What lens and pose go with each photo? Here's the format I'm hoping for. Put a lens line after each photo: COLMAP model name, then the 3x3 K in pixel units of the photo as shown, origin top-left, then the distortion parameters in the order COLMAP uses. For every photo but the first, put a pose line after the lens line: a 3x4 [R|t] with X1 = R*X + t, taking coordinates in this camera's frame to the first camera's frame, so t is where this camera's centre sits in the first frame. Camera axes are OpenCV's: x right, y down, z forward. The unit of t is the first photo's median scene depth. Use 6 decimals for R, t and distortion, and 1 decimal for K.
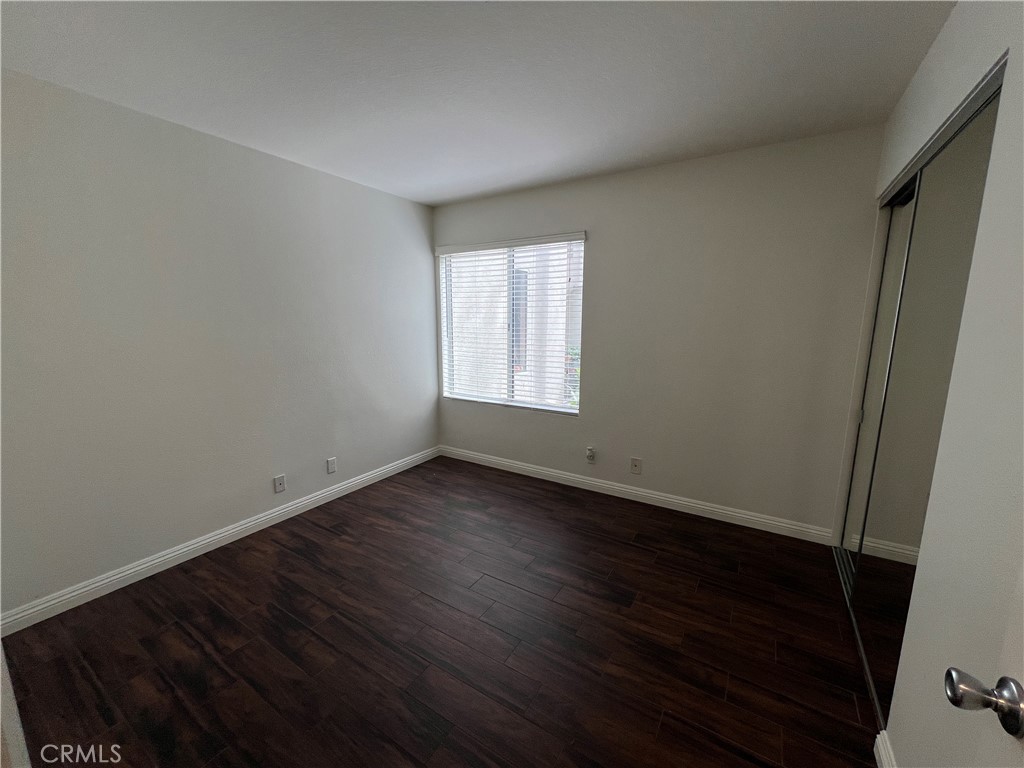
lens RADIAL K [[409.8, 0, 512.2], [0, 409.8, 387.4], [0, 0, 1]] dist [-0.000049, 0.000088]
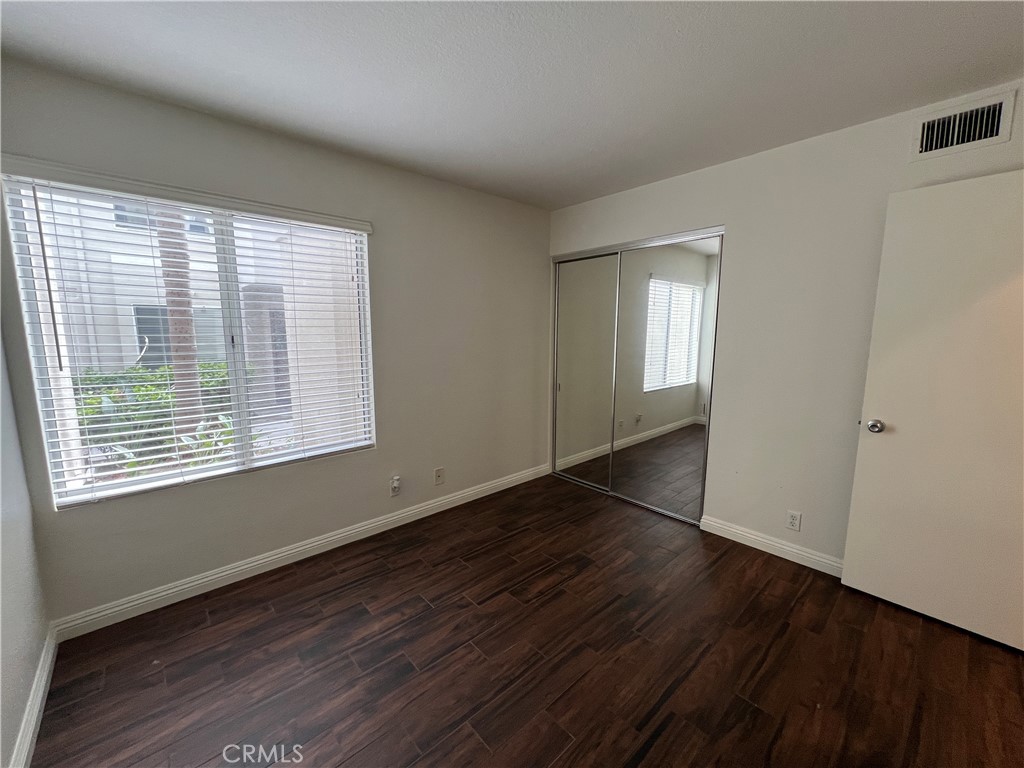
lens RADIAL K [[409.8, 0, 512.2], [0, 409.8, 387.4], [0, 0, 1]] dist [-0.000049, 0.000088]
pose [[0.268699, -0.138984, 0.953144, -0.530521], [0.157401, 0.982570, 0.098903, -0.084209], [-0.950277, 0.123451, 0.285892, 0.491393]]
